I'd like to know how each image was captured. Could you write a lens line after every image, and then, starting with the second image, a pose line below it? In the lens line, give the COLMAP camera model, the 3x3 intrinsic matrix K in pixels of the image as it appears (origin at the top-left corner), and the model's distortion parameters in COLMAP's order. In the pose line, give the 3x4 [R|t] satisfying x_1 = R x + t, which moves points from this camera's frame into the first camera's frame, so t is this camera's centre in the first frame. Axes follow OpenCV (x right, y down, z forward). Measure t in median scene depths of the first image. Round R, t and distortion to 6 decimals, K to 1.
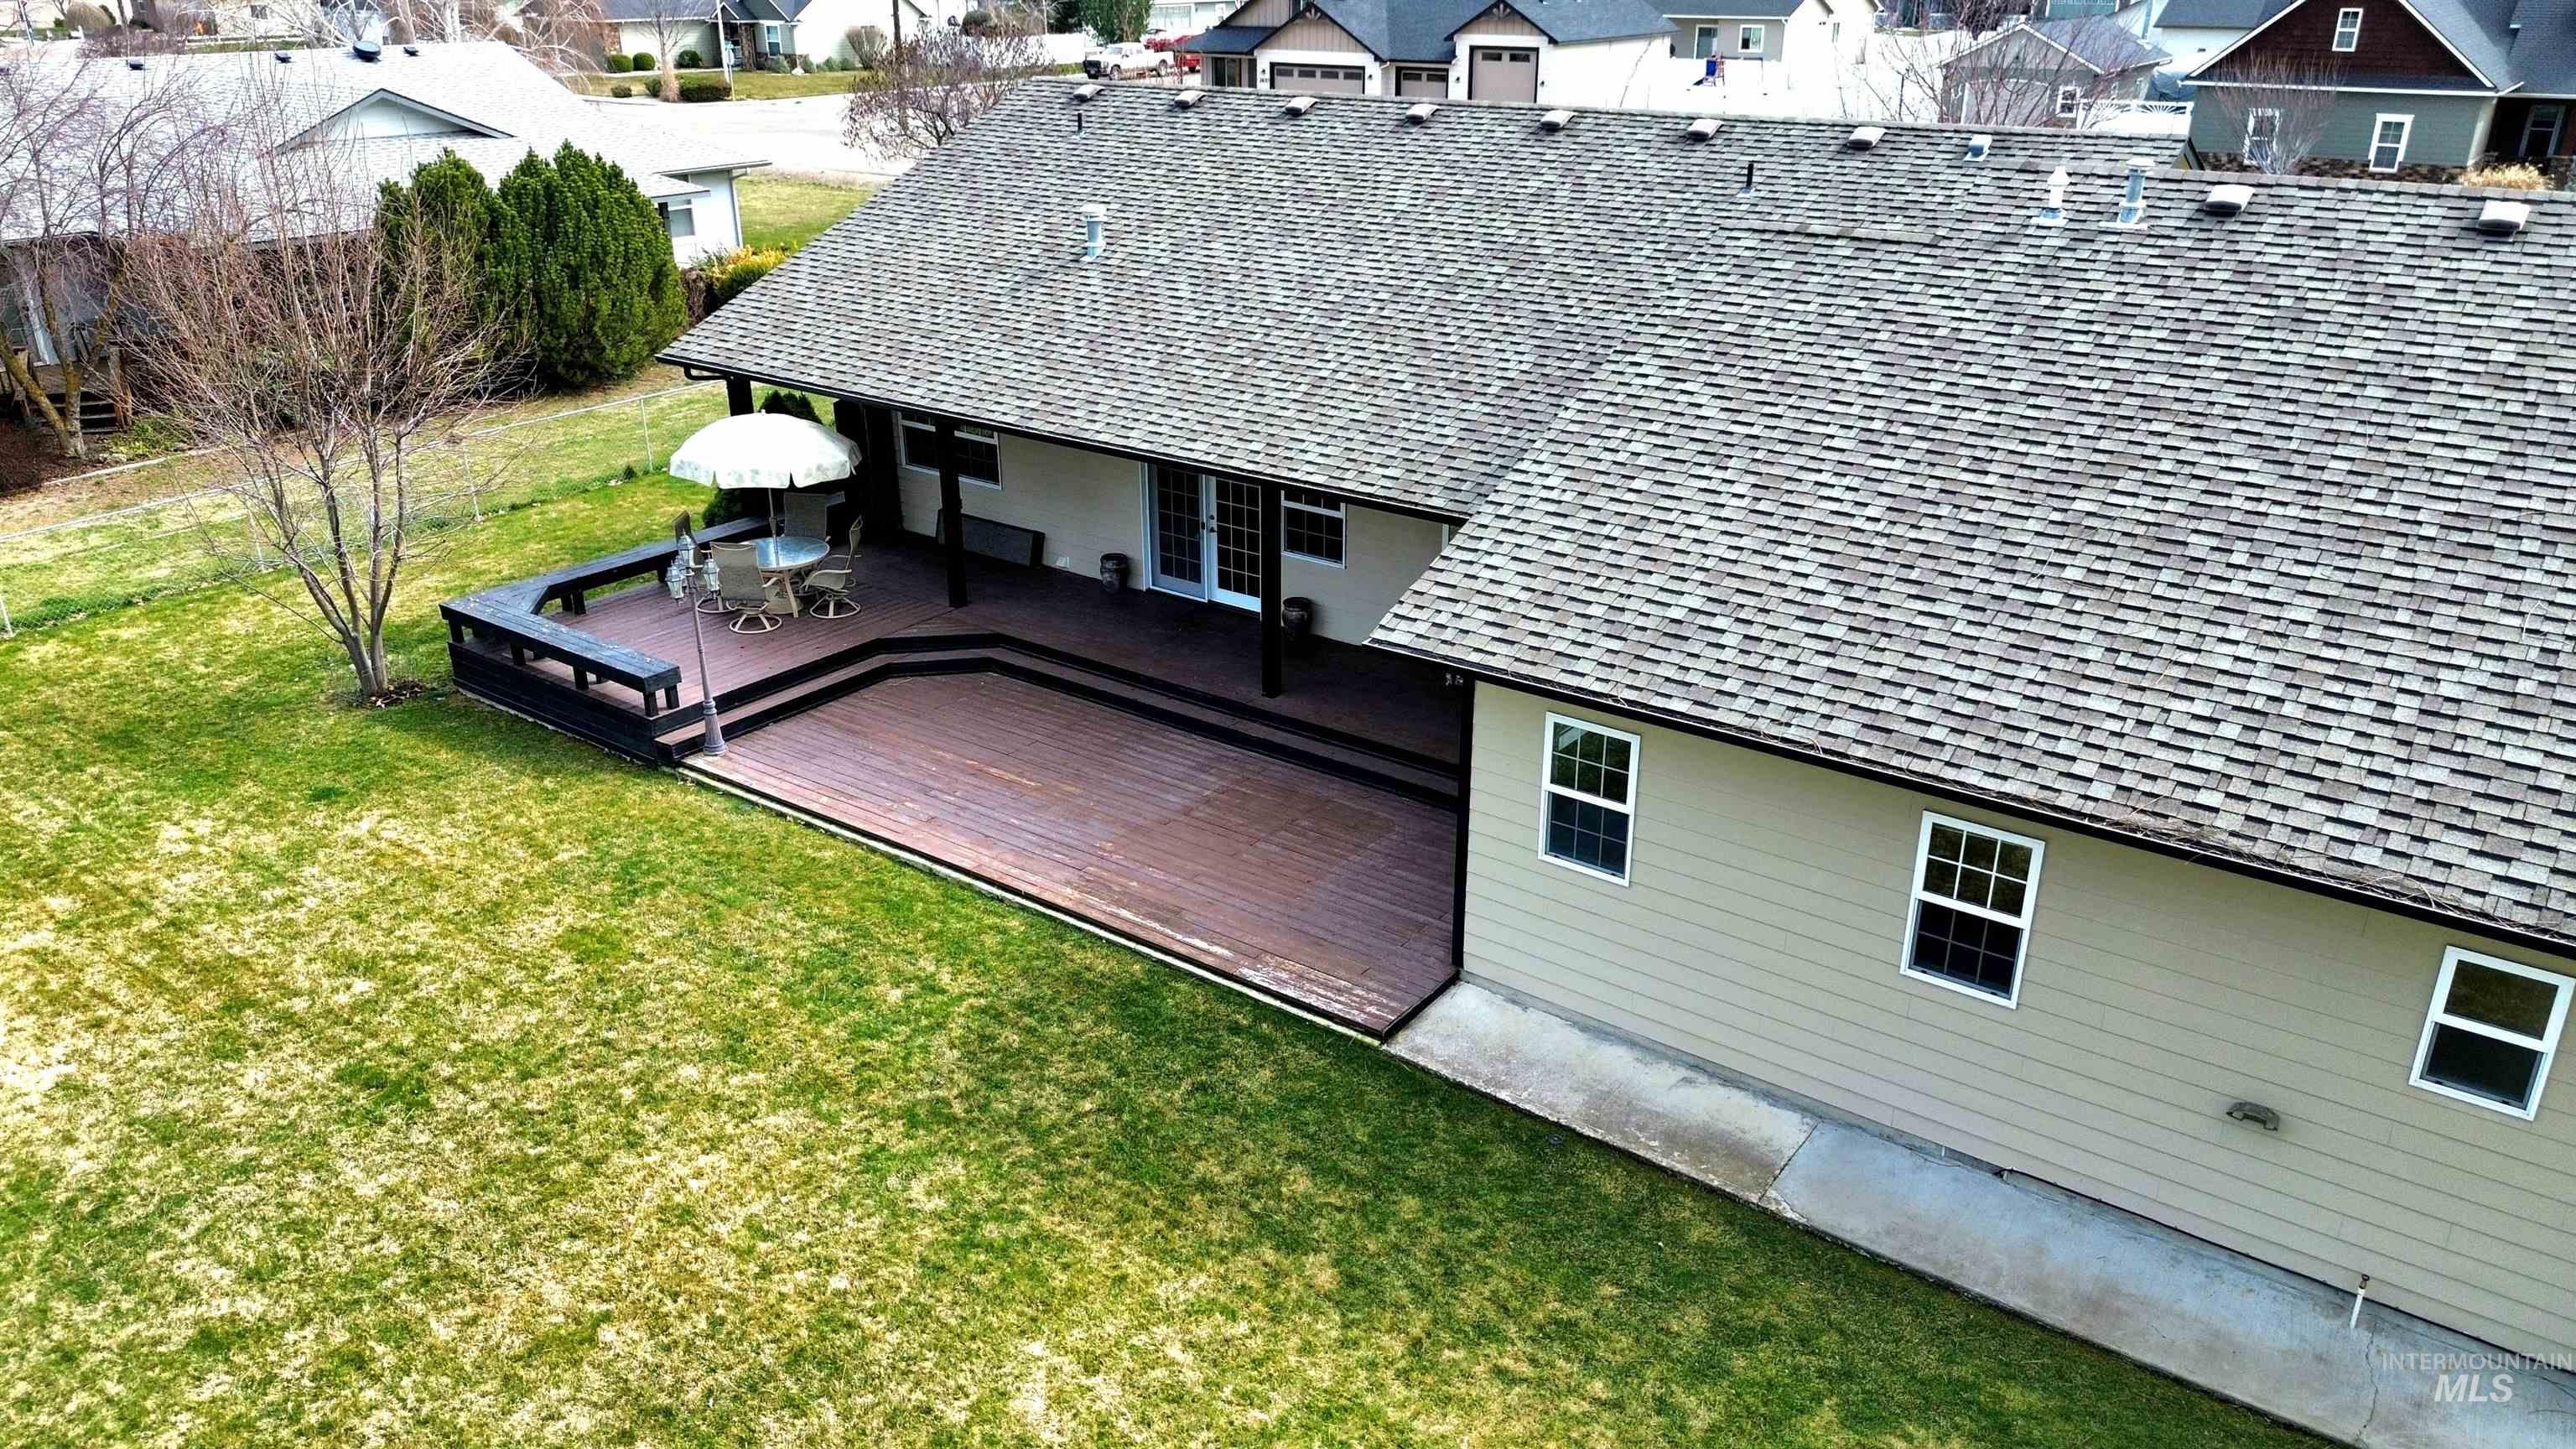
lens RADIAL K [[1826.6, 0, 1281.5], [0, 1826.6, 730.6], [0, 0, 1]] dist [0.073770, -0.074255]
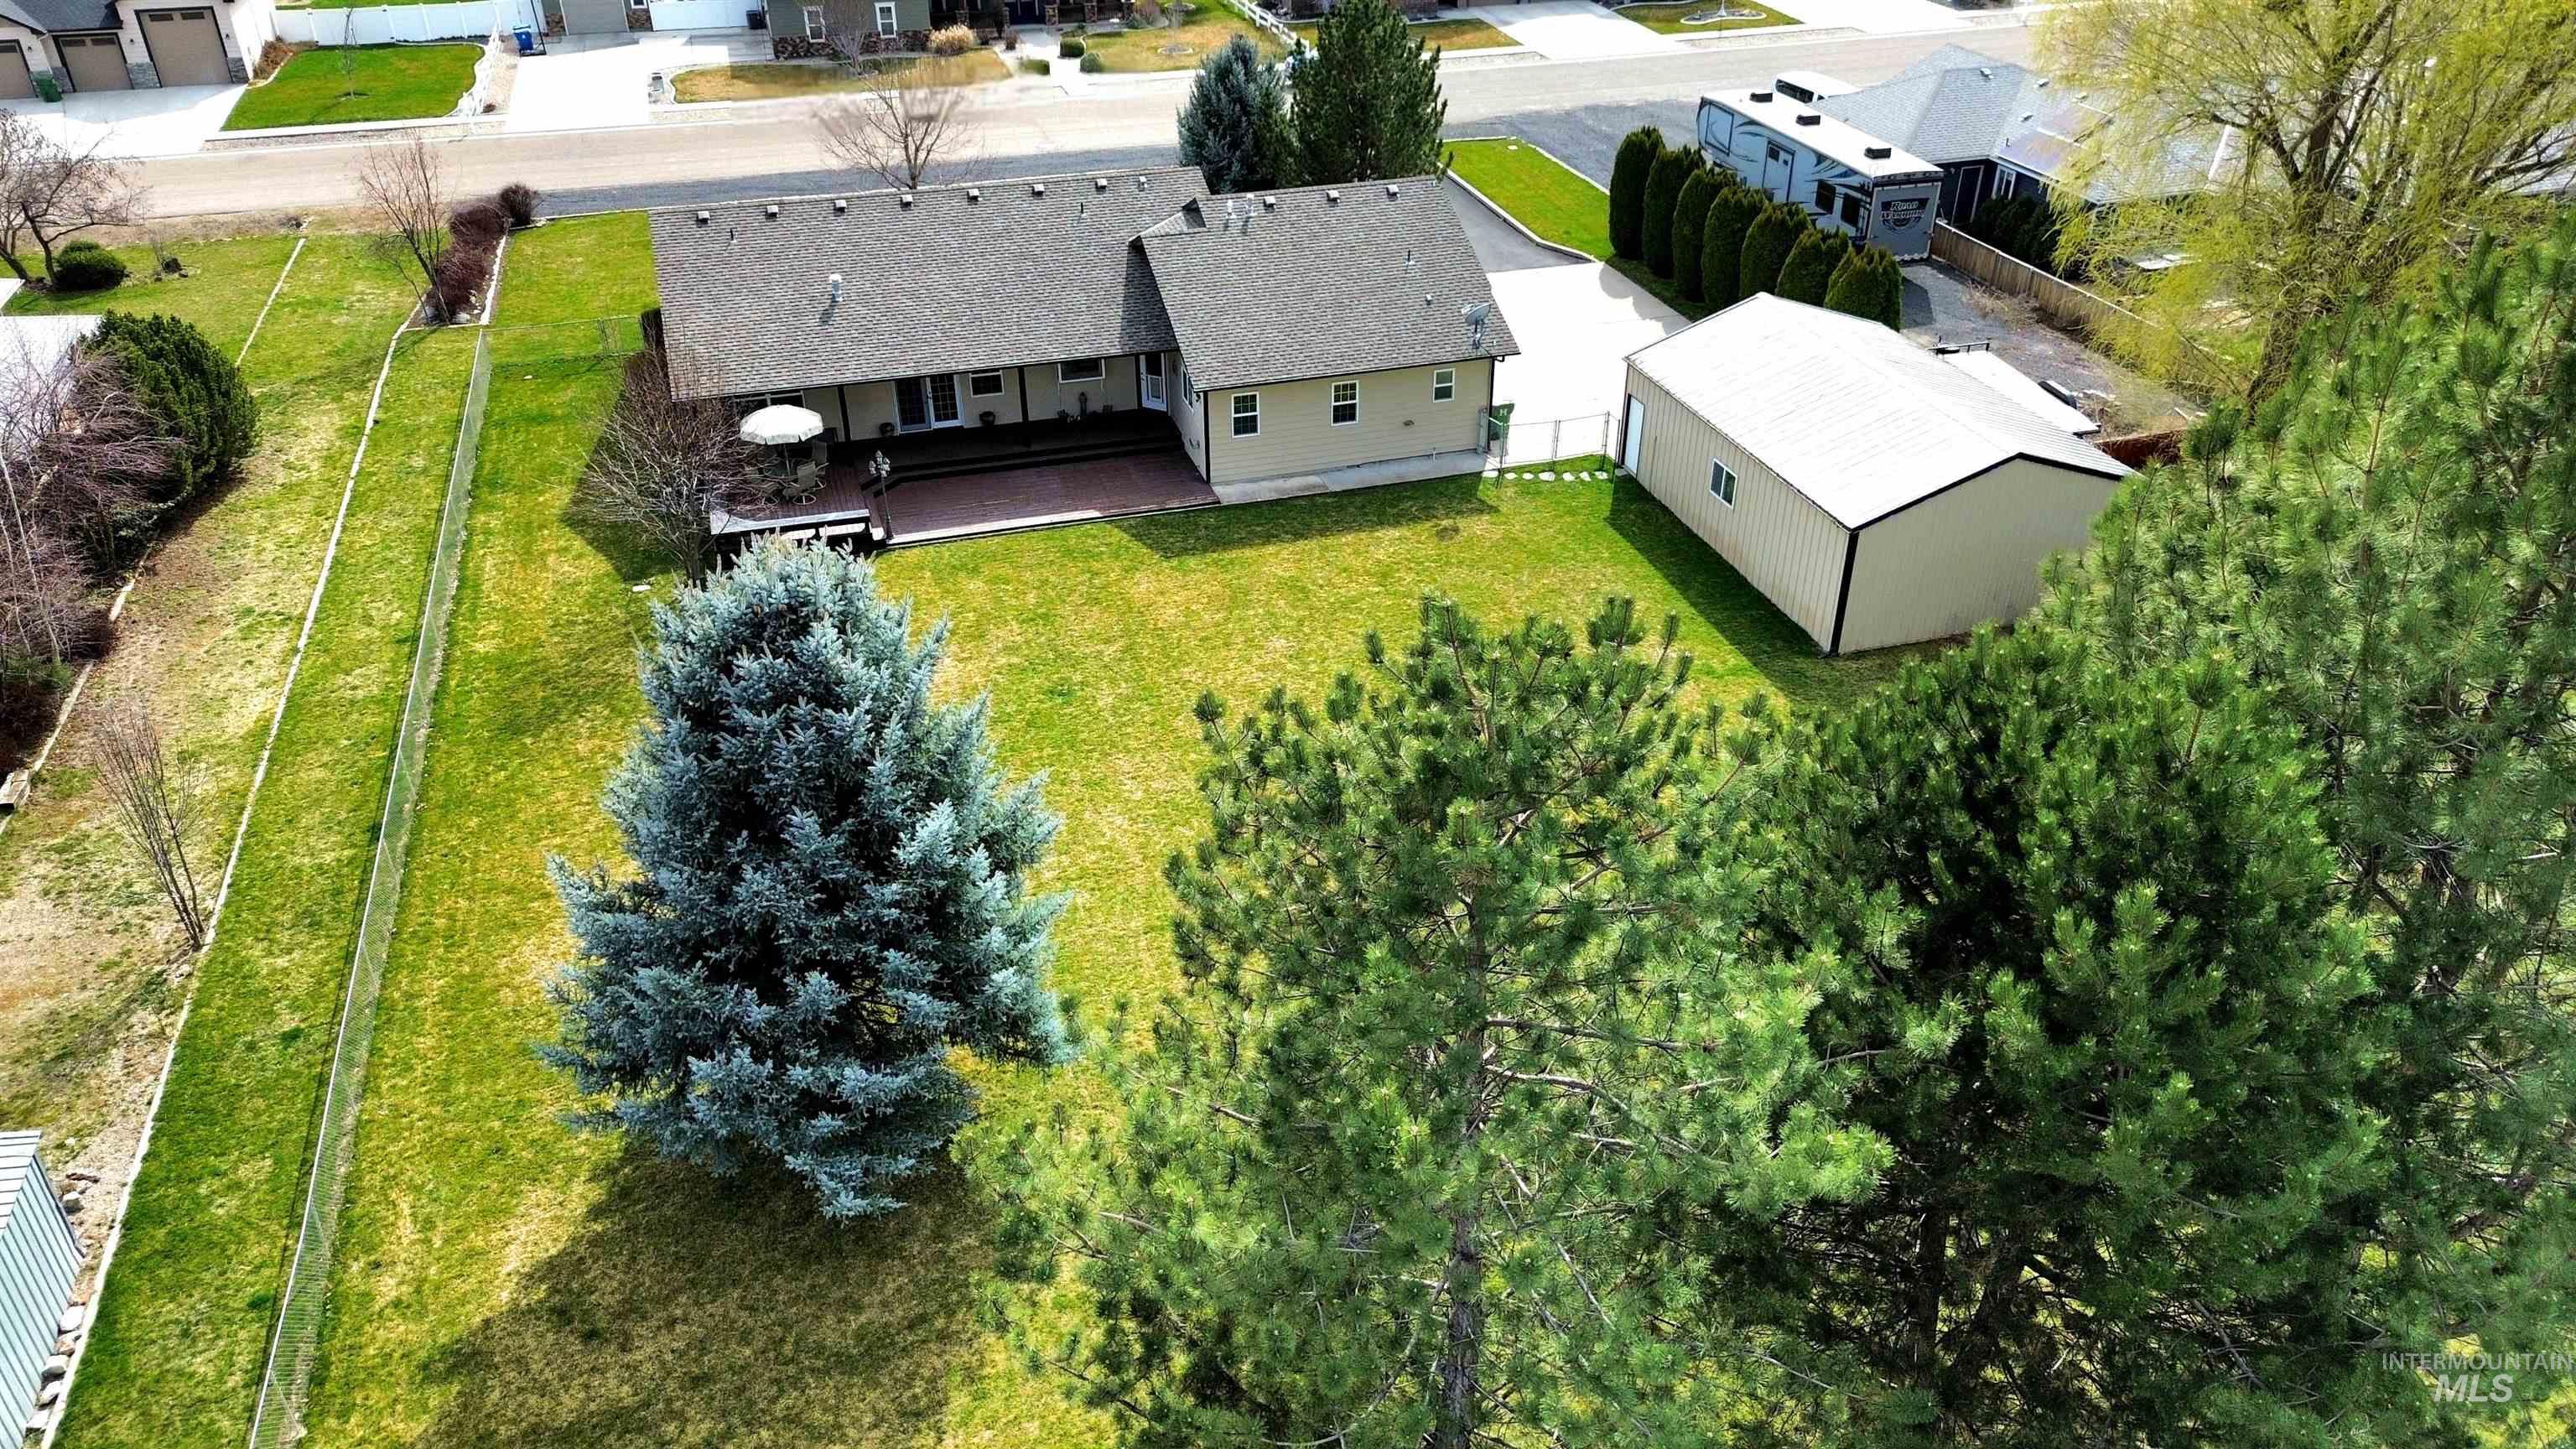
lens RADIAL K [[1826.6, 0, 1281.5], [0, 1826.6, 730.6], [0, 0, 1]] dist [0.073770, -0.074255]
pose [[0.594120, -0.423352, 0.683955, -1.559046], [0.321815, 0.904378, 0.280242, -0.239251], [-0.737195, 0.053610, 0.673550, -0.890649]]
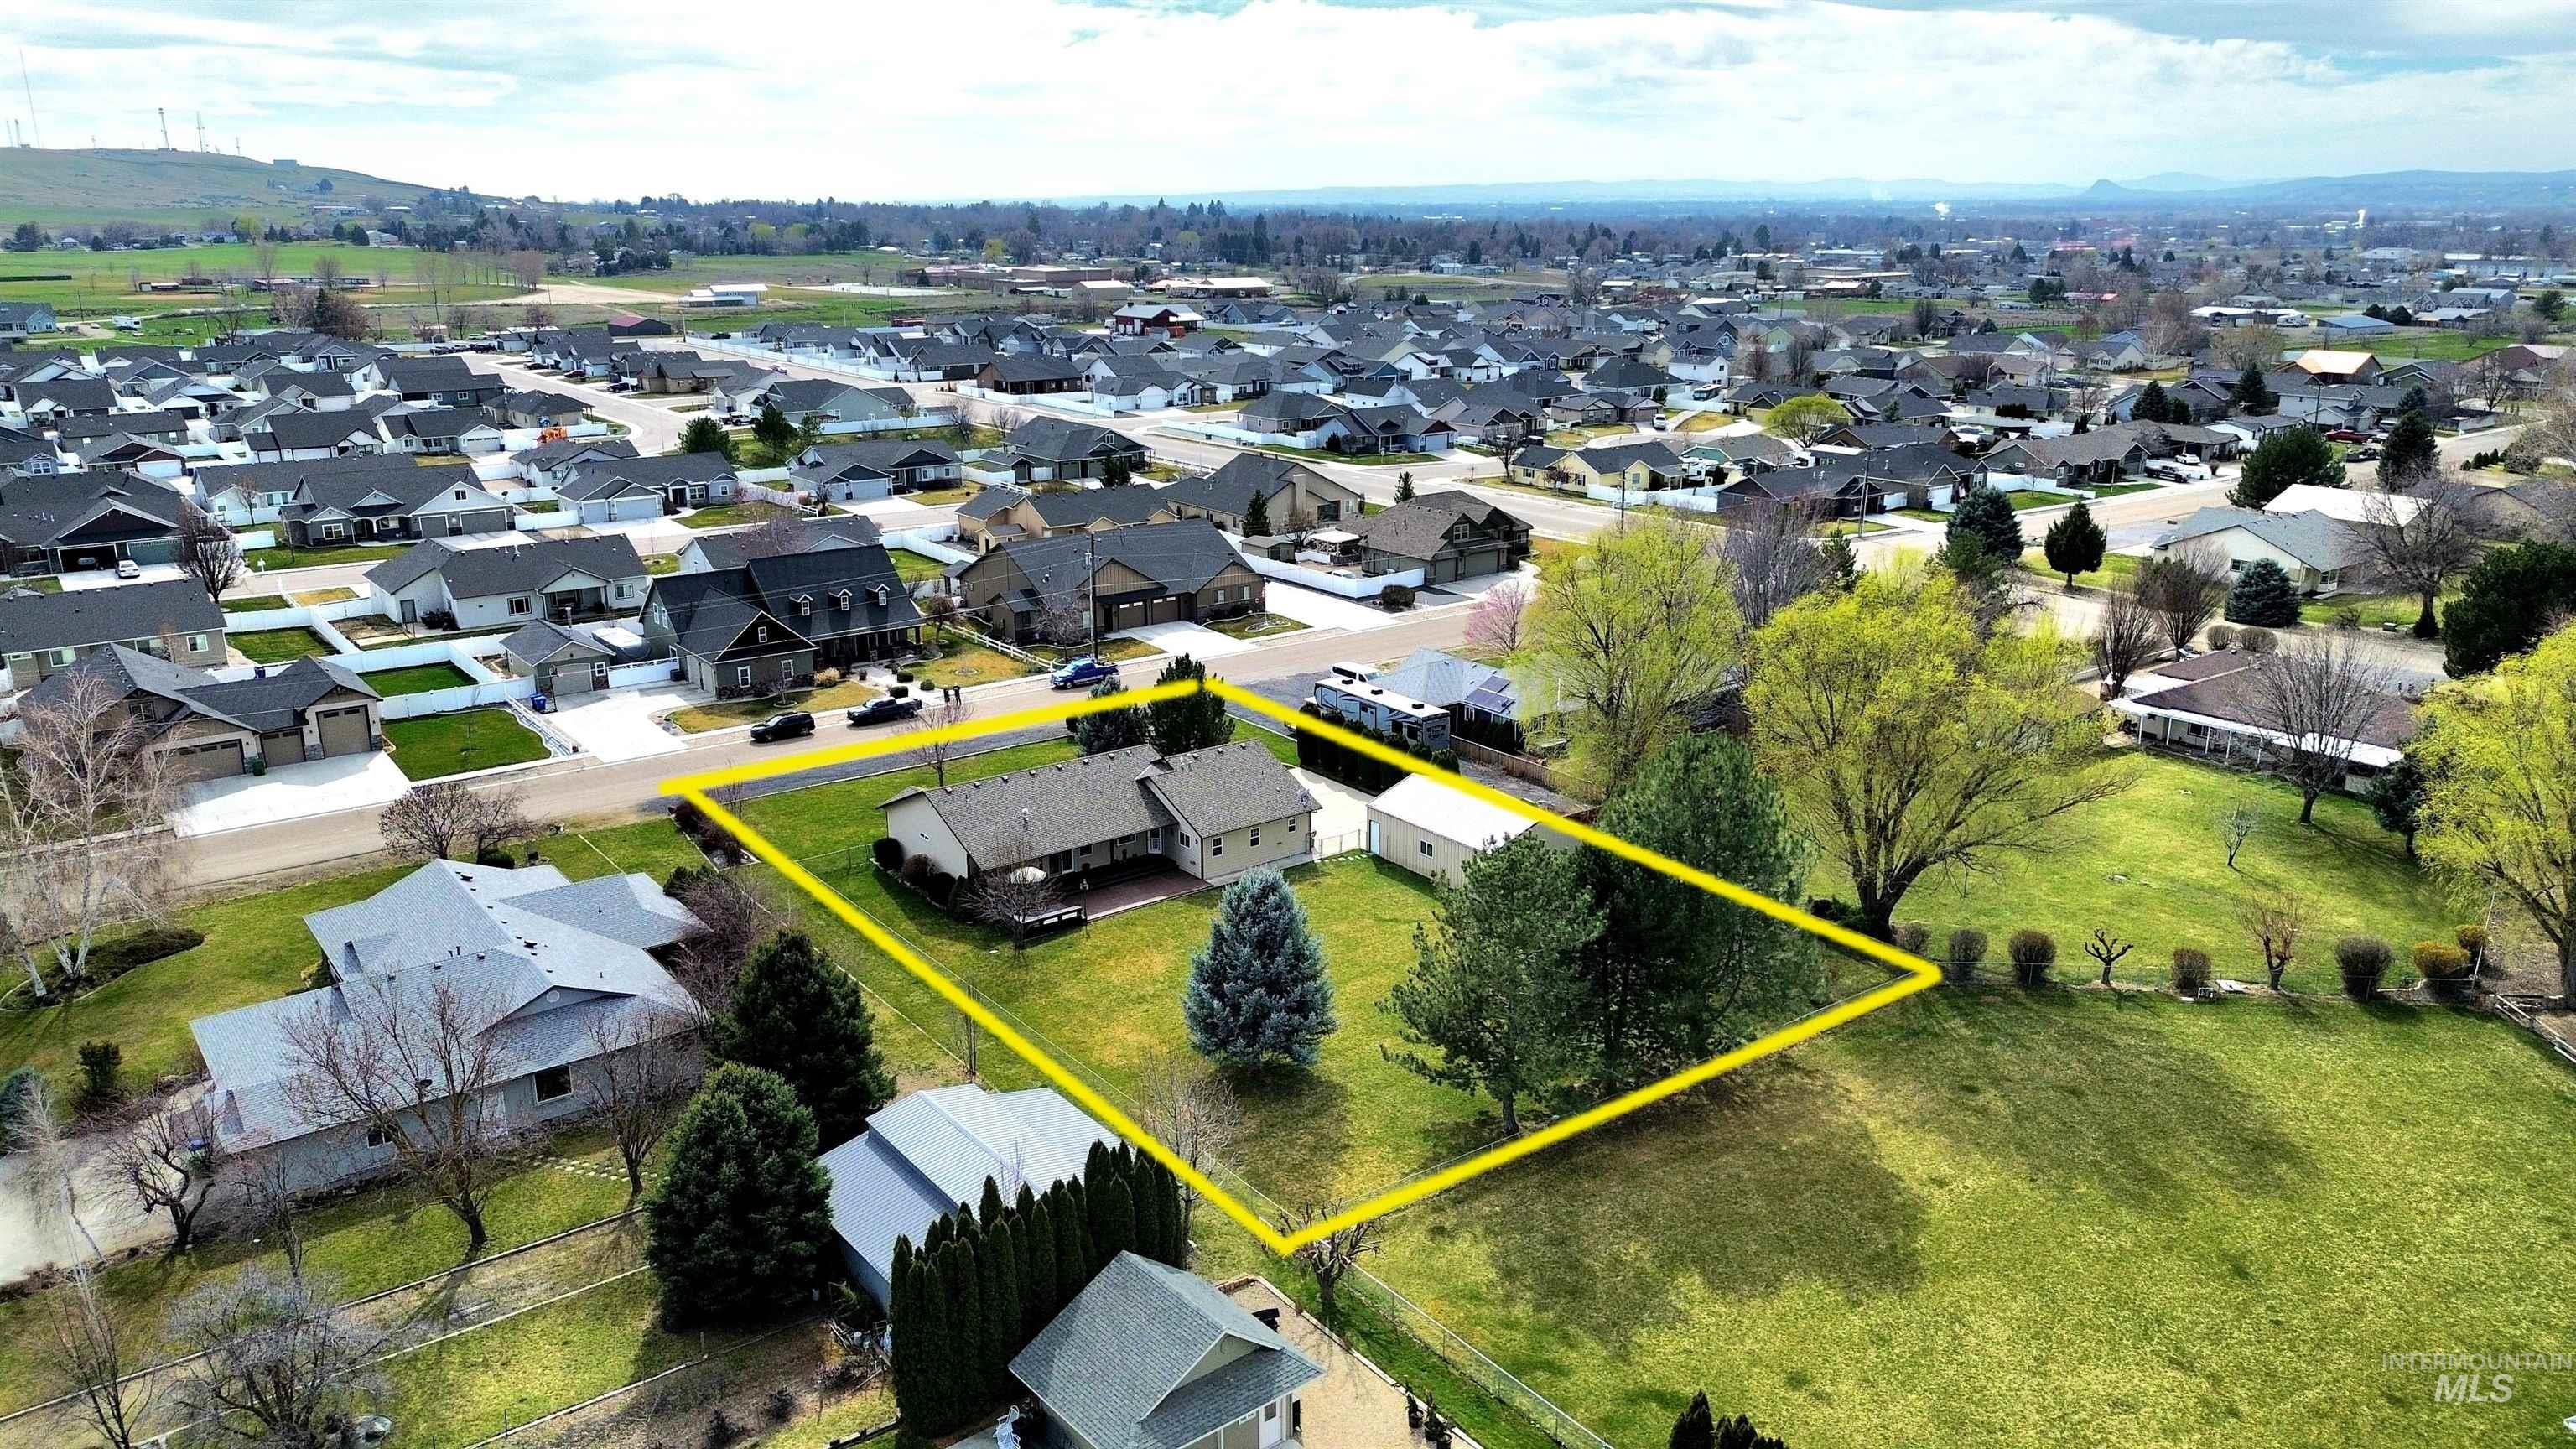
lens RADIAL K [[1824.3, 0, 1272.8], [0, 1824.3, 664.1], [0, 0, 1]] dist [0.080984, -0.000253]
pose [[0.282481, -0.234138, 0.930260, -4.401634], [0.382706, 0.916745, 0.114524, -0.953056], [-0.879625, 0.323665, 0.348569, -1.421260]]
